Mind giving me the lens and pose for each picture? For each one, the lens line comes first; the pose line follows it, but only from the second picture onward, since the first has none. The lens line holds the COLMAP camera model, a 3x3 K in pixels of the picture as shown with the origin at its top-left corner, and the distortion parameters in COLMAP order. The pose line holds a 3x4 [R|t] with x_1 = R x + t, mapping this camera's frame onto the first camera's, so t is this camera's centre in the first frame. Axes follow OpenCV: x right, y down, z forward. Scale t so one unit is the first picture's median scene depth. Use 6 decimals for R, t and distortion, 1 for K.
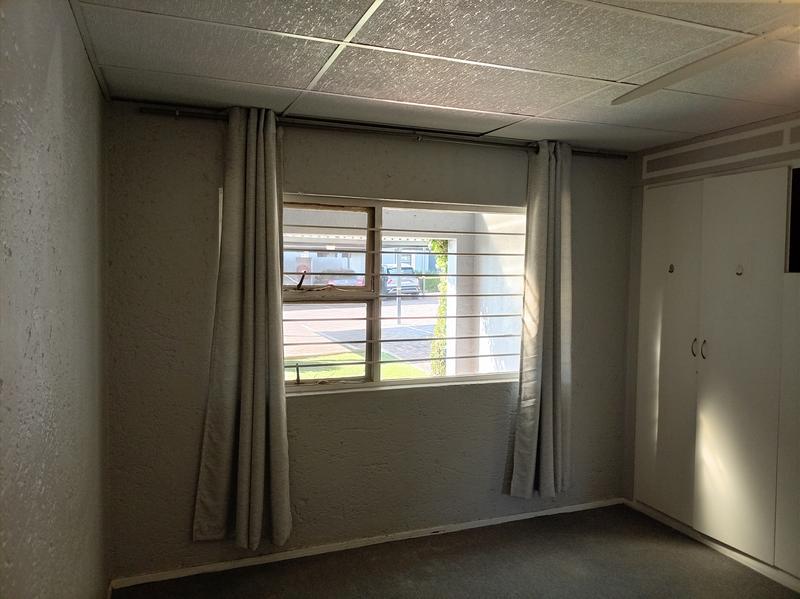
lens RADIAL K [[595.1, 0, 400.0], [0, 595.1, 299.5], [0, 0, 1]] dist [0.052397, -0.069577]
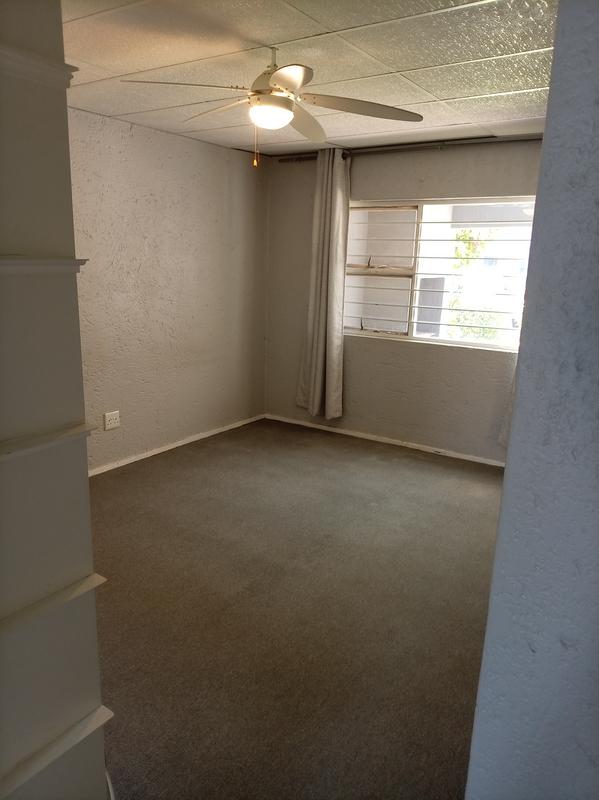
lens RADIAL K [[595.1, 0, 299.5], [0, 595.1, 400.0], [0, 0, 1]] dist [0.052397, -0.069577]
pose [[0.571703, 0.188969, -0.798402, 1.072874], [-0.066594, 0.980592, 0.184406, 0.050203], [0.817754, -0.052257, 0.573191, -0.029840]]
